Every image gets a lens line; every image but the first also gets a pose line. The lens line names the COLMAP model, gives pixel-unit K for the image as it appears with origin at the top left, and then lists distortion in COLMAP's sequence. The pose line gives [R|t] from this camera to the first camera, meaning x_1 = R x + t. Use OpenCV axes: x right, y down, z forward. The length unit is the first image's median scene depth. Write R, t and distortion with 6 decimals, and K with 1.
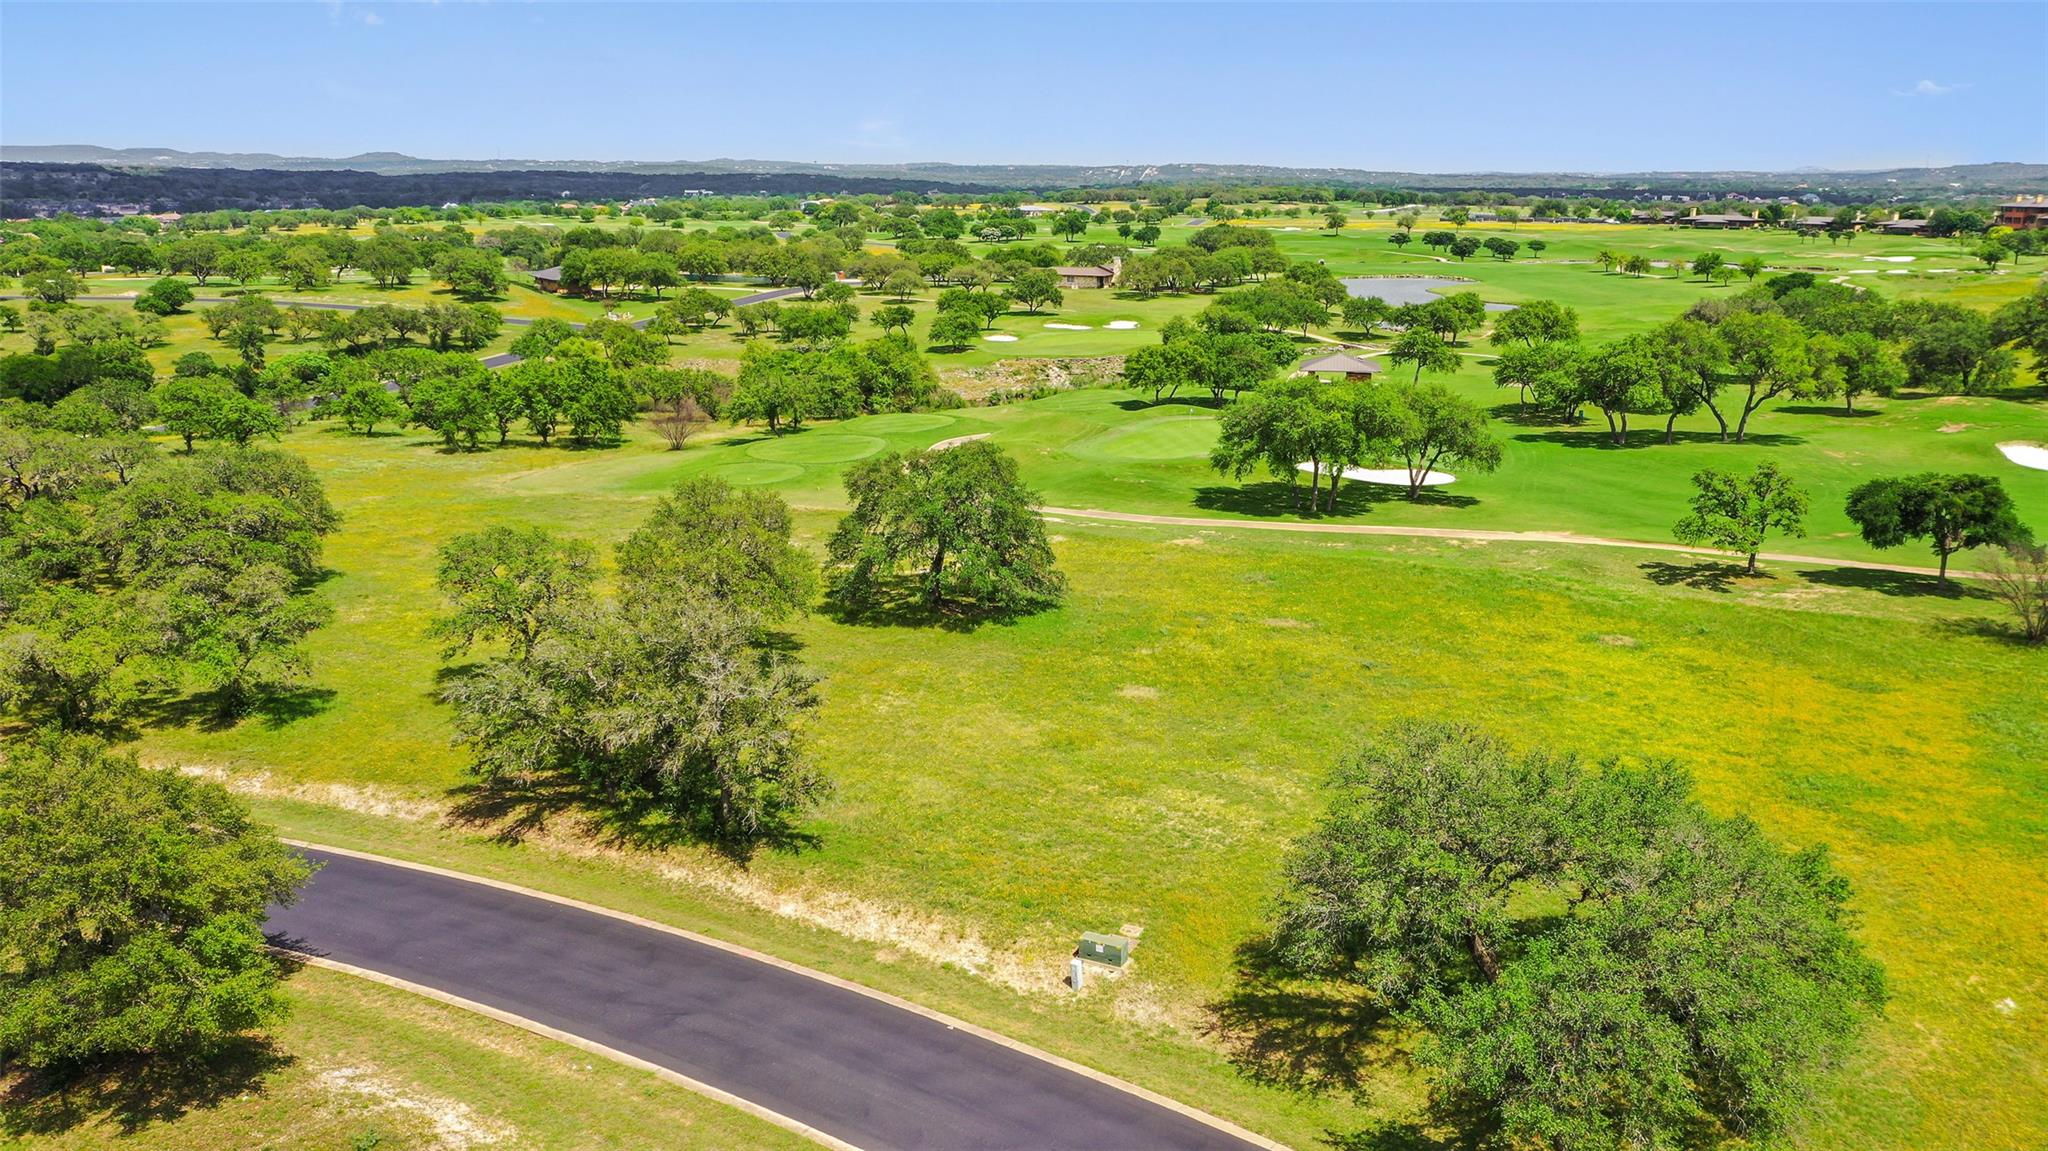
lens RADIAL K [[1594.7, 0, 1024.0], [0, 1594.7, 575.5], [0, 0, 1]] dist [0.025761, 0.007990]
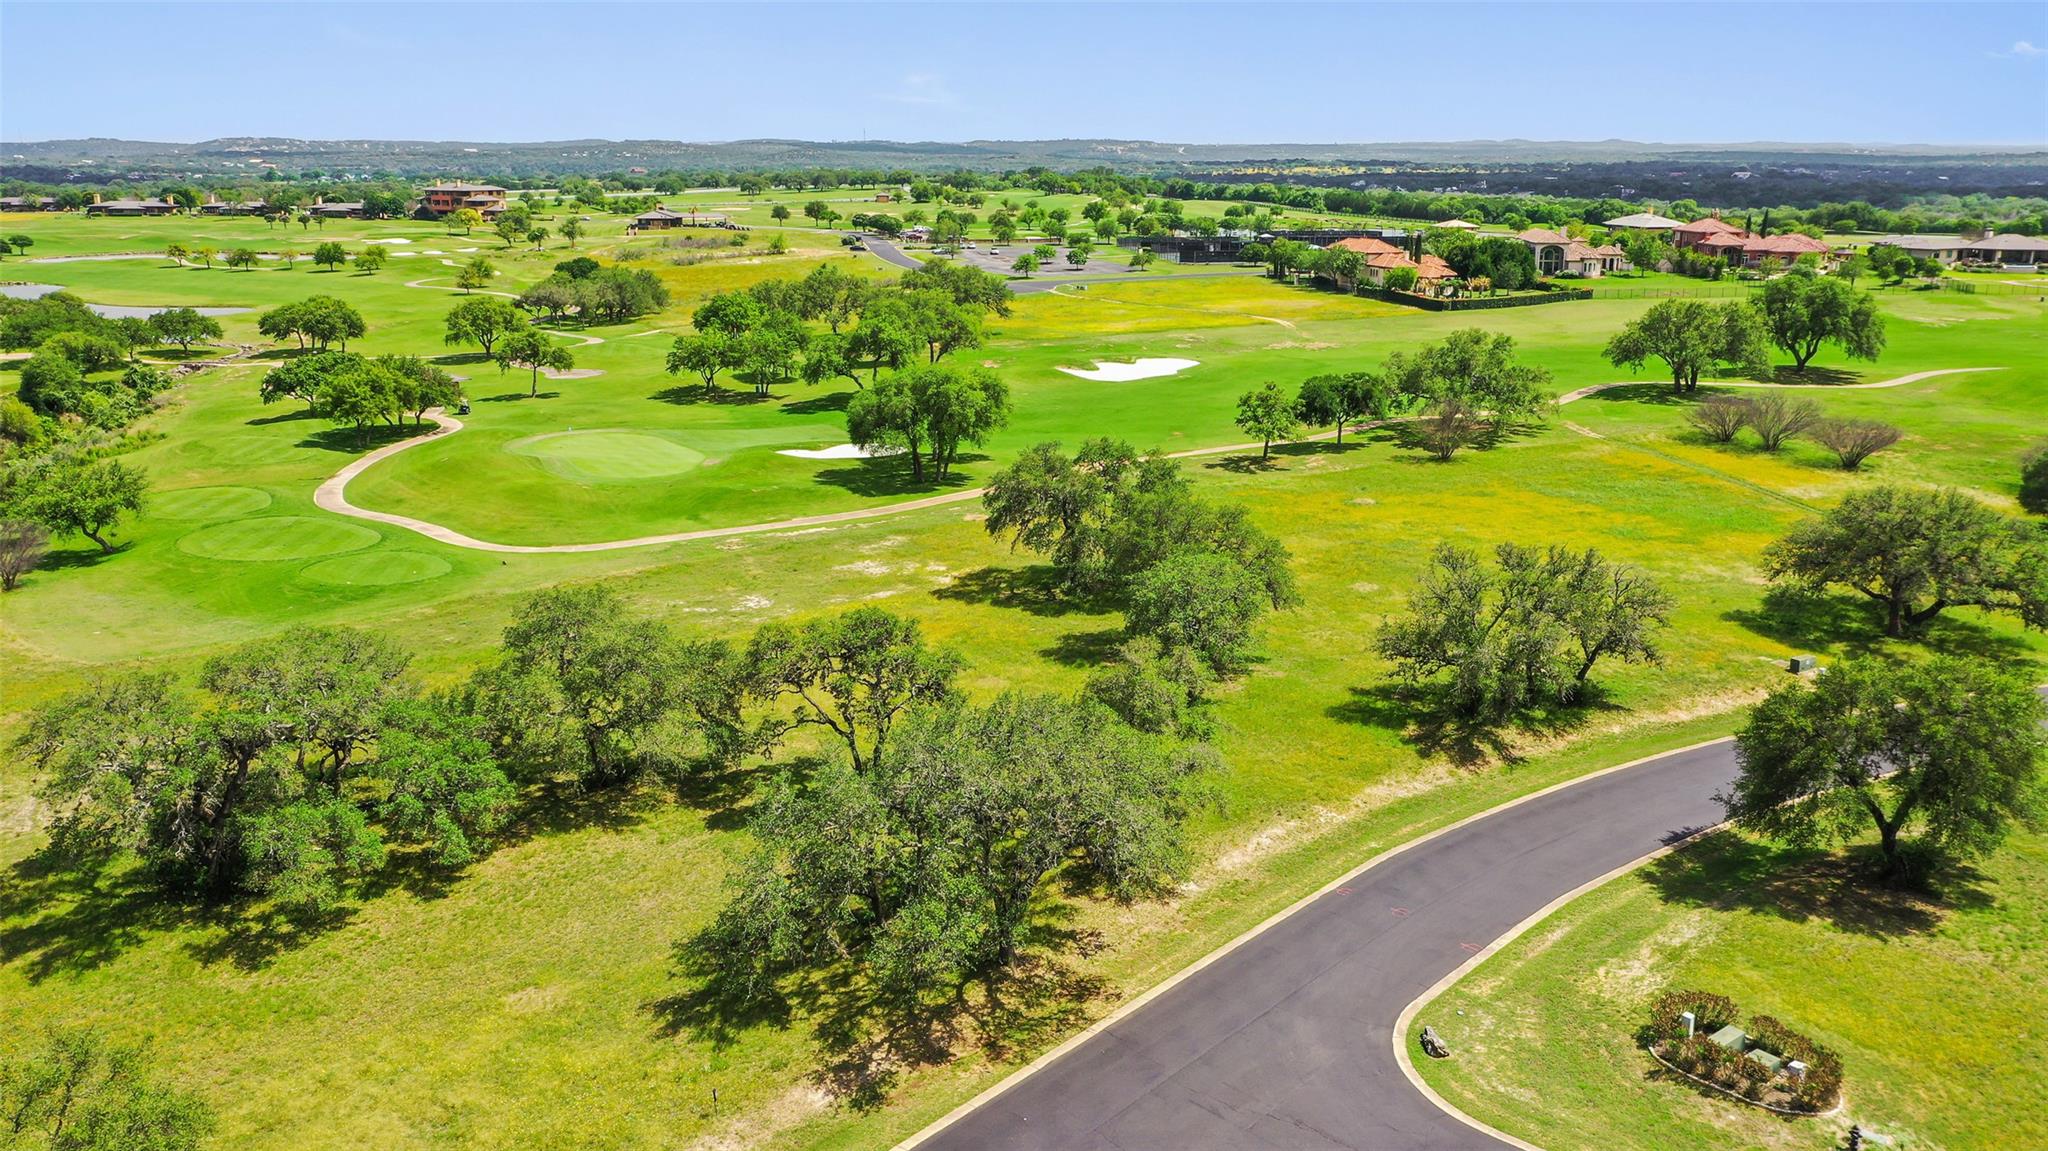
lens RADIAL K [[1646.6, 0, 1017.6], [0, 1646.6, 579.8], [0, 0, 1]] dist [0.023471, 0.009200]
pose [[0.529051, -0.215341, 0.820813, -0.517685], [0.208278, 0.970631, 0.120401, -0.068304], [-0.822633, 0.107259, 0.558364, 0.198932]]
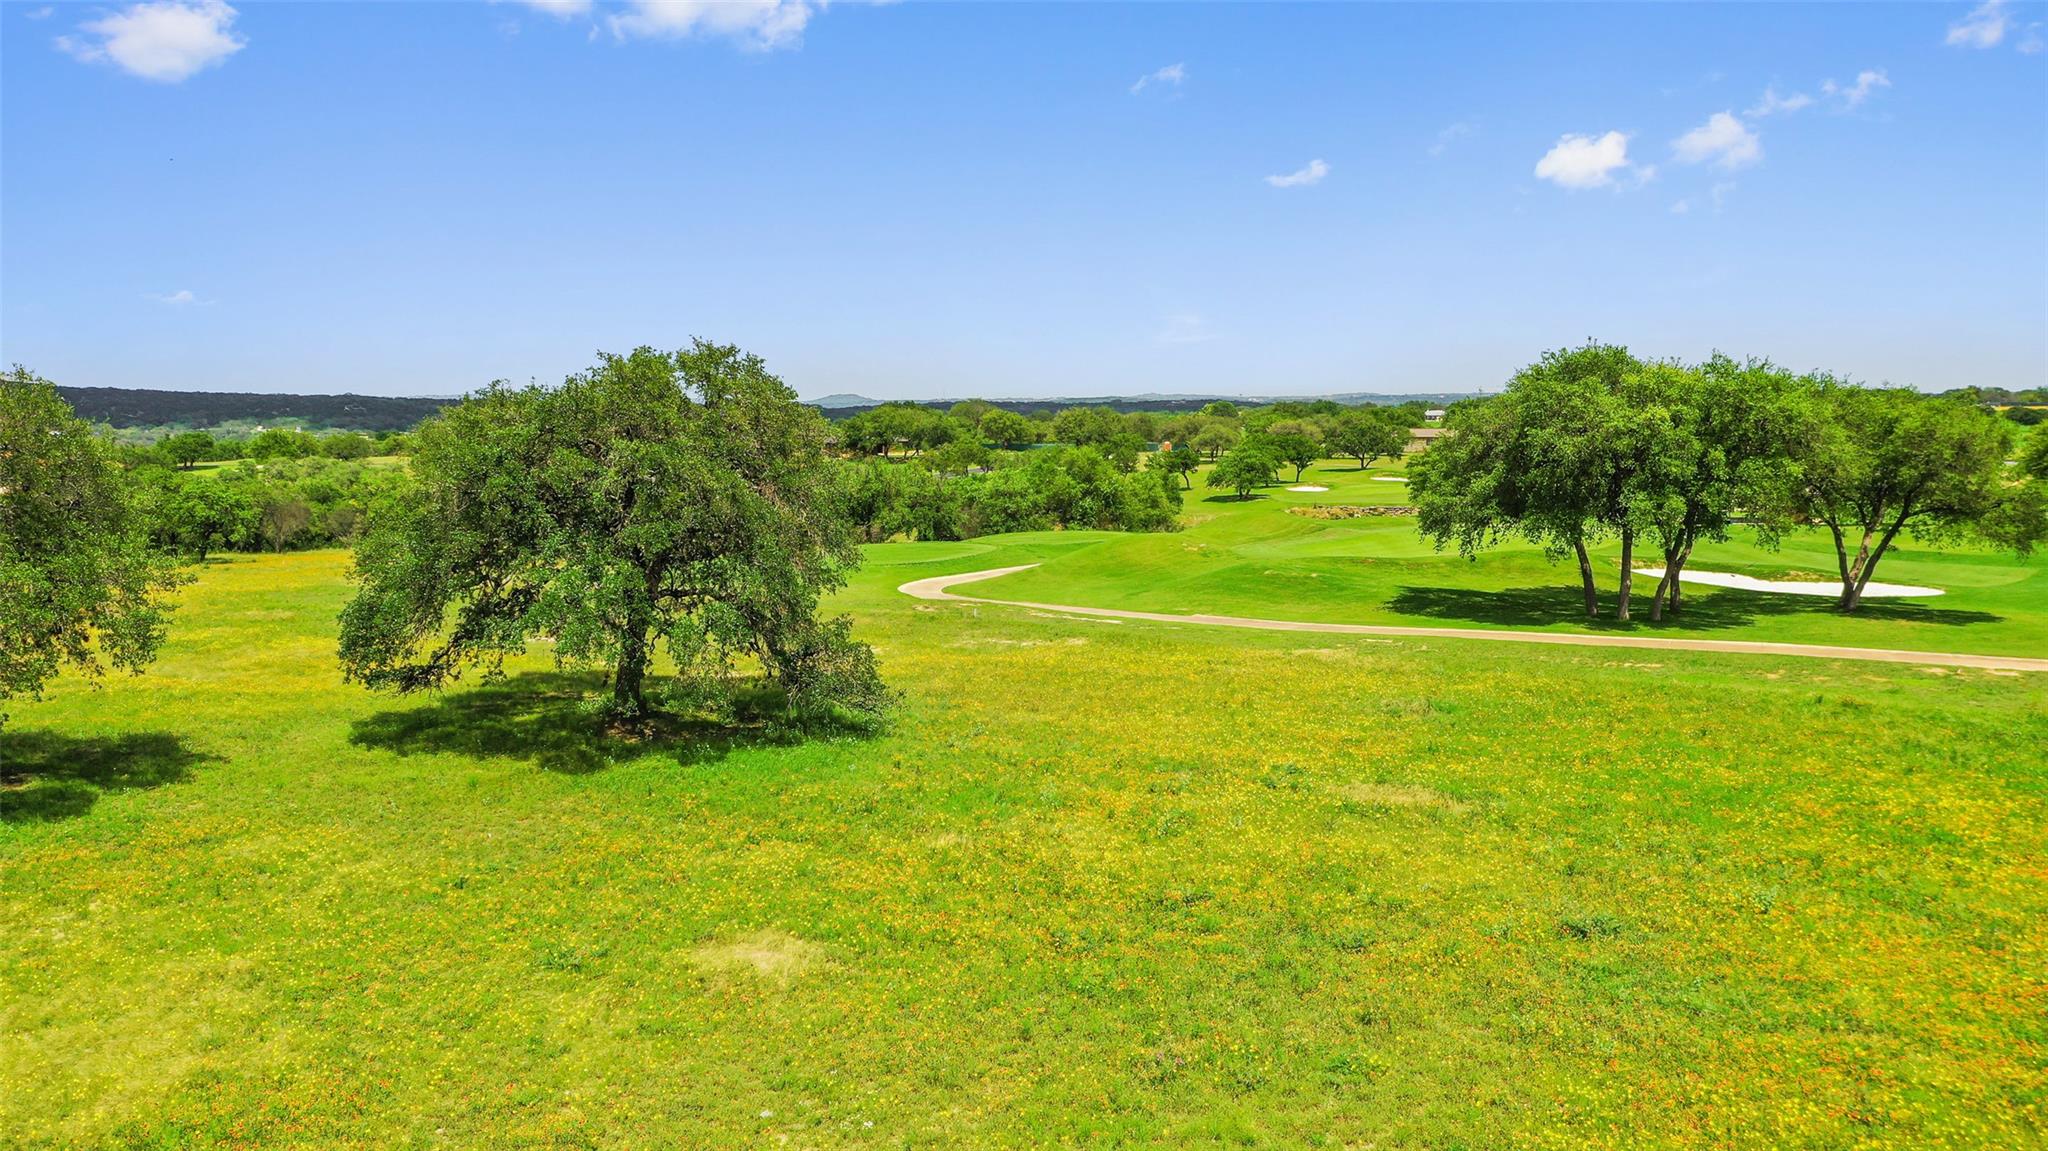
lens RADIAL K [[1610.9, 0, 1011.5], [0, 1610.9, 621.3], [0, 0, 1]] dist [0.041313, 0.000501]
pose [[0.964171, 0.023395, -0.264249, 0.086339], [-0.053793, 0.992652, -0.108394, 0.017155], [0.259771, 0.118725, 0.958344, 0.303763]]
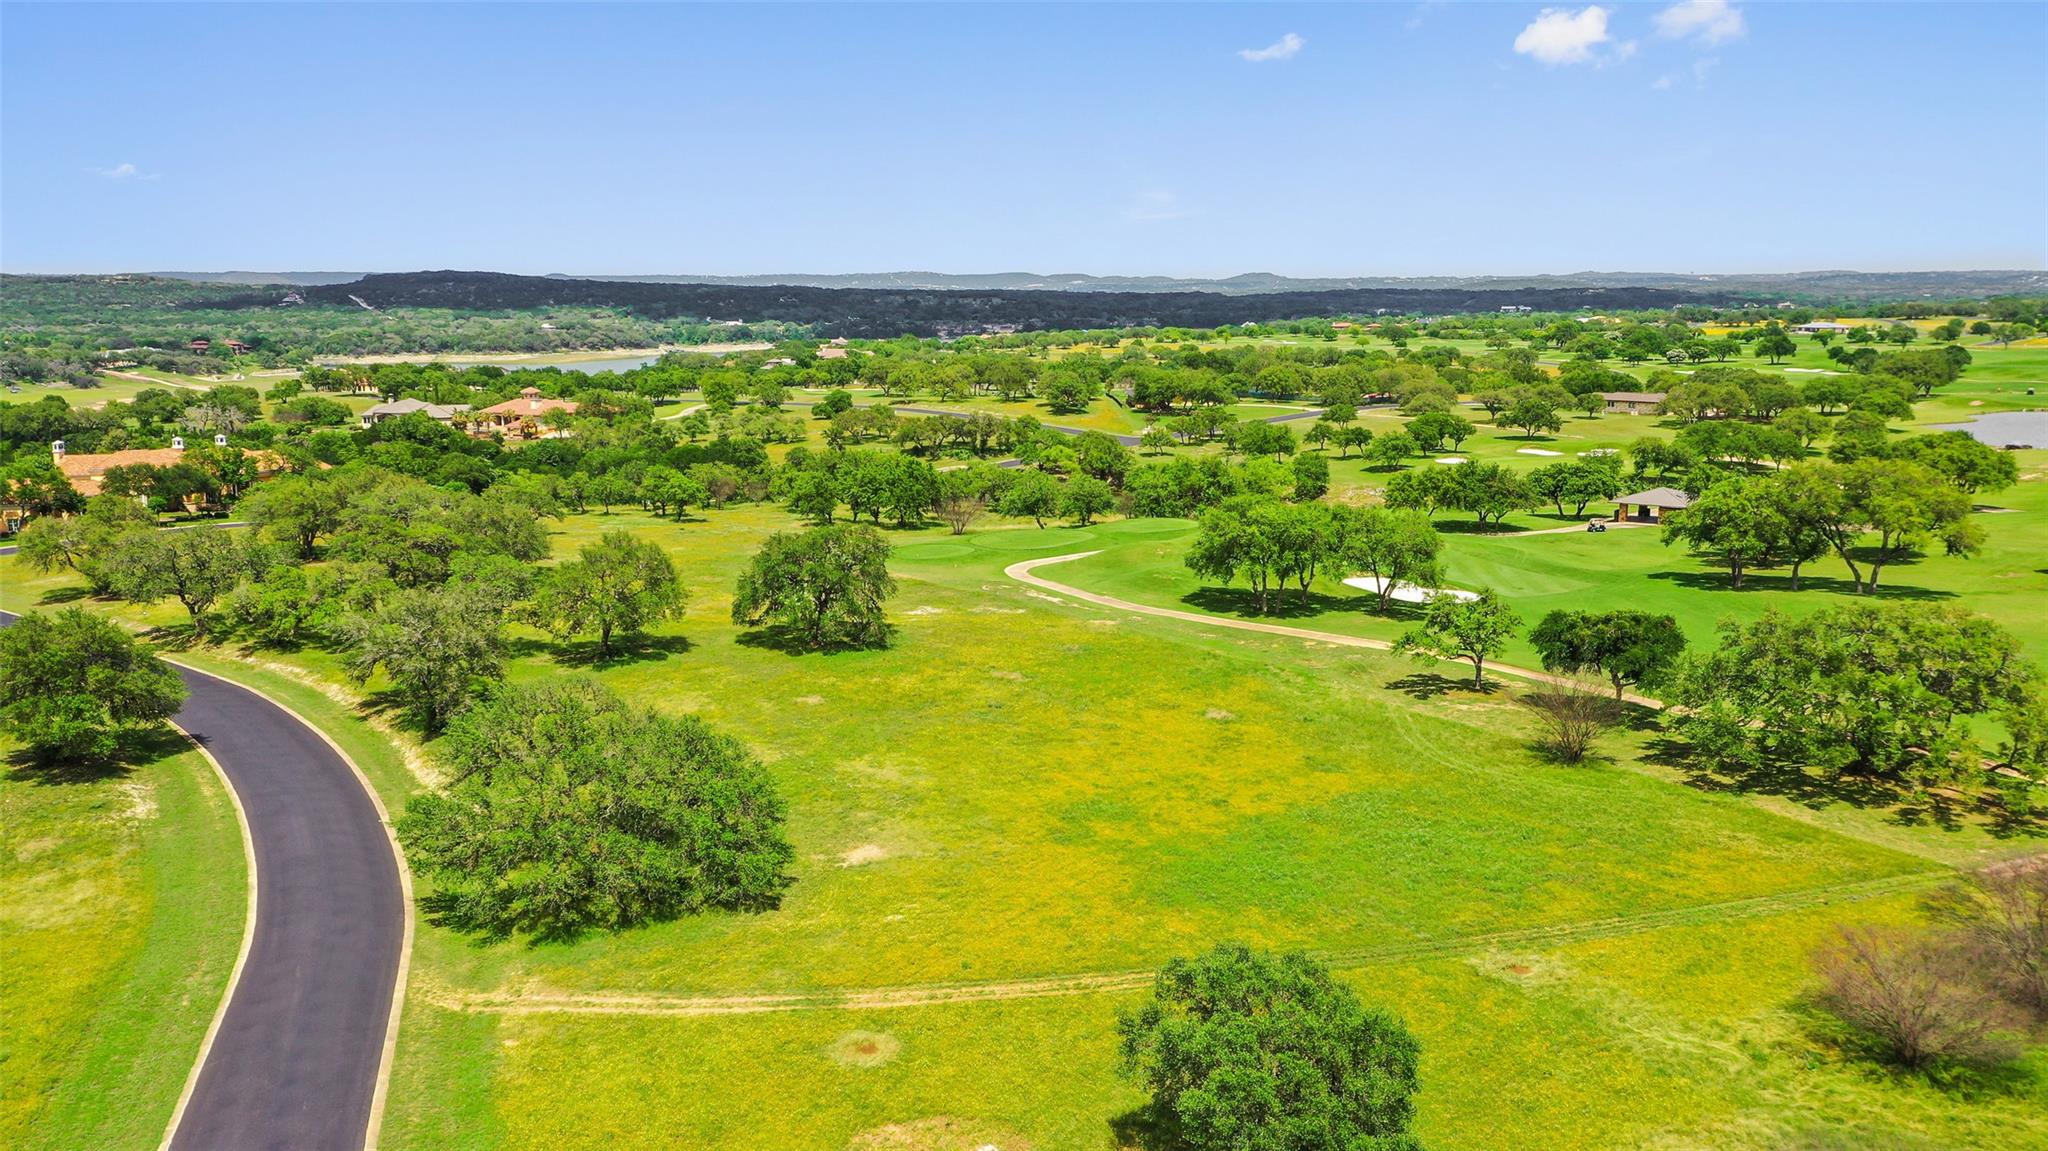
lens RADIAL K [[1646.6, 0, 1017.6], [0, 1646.6, 579.8], [0, 0, 1]] dist [0.023471, 0.009200]
pose [[0.869880, 0.074870, -0.487548, 0.399832], [-0.109389, 0.993083, -0.042669, 0.004473], [0.480981, 0.090449, 0.872053, -0.079111]]
